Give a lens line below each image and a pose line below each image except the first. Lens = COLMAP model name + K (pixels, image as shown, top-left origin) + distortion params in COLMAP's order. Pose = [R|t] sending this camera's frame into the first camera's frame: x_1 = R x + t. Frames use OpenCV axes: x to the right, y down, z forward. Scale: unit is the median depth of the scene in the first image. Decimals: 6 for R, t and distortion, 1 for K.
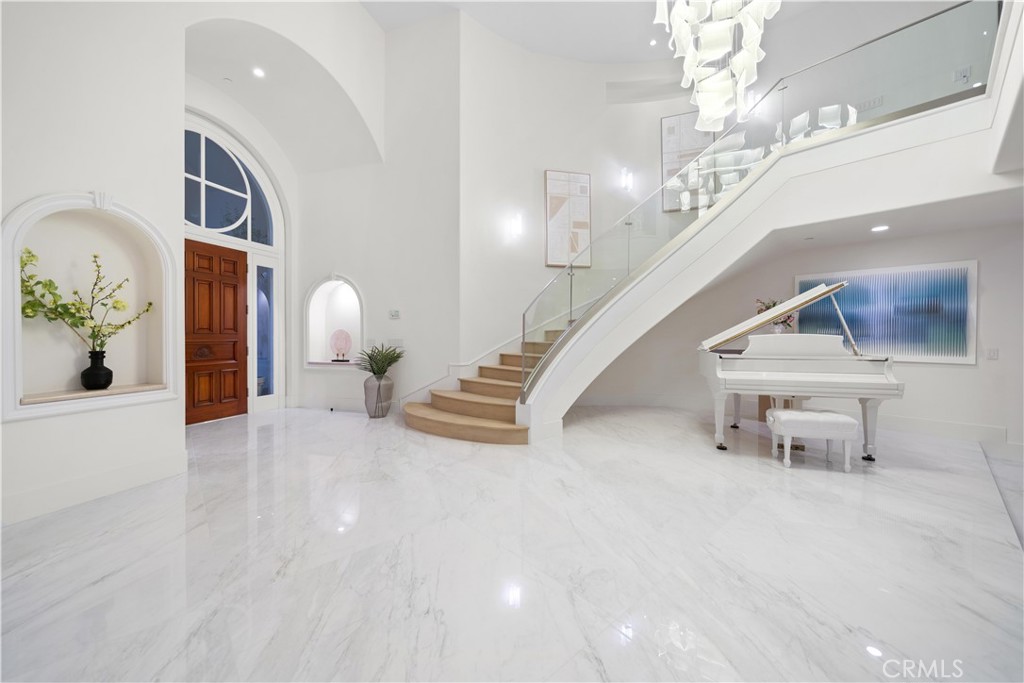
lens RADIAL K [[386.6, 0, 512.4], [0, 386.6, 338.9], [0, 0, 1]] dist [-0.000308, 0.000054]
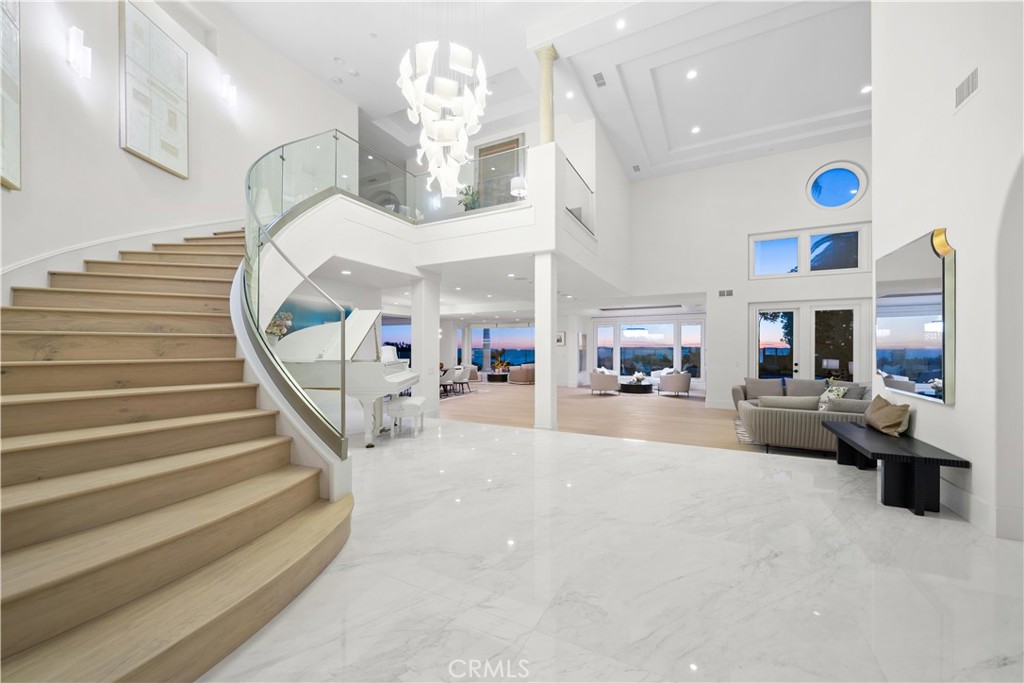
lens RADIAL K [[386.6, 0, 512.9], [0, 386.6, 347.5], [0, 0, 1]] dist [-0.000308, 0.000054]
pose [[-0.364689, 0.000238, 0.931129, -1.061344], [0.003882, 0.999992, 0.001265, -0.010352], [-0.931121, 0.004076, -0.364687, 1.638170]]
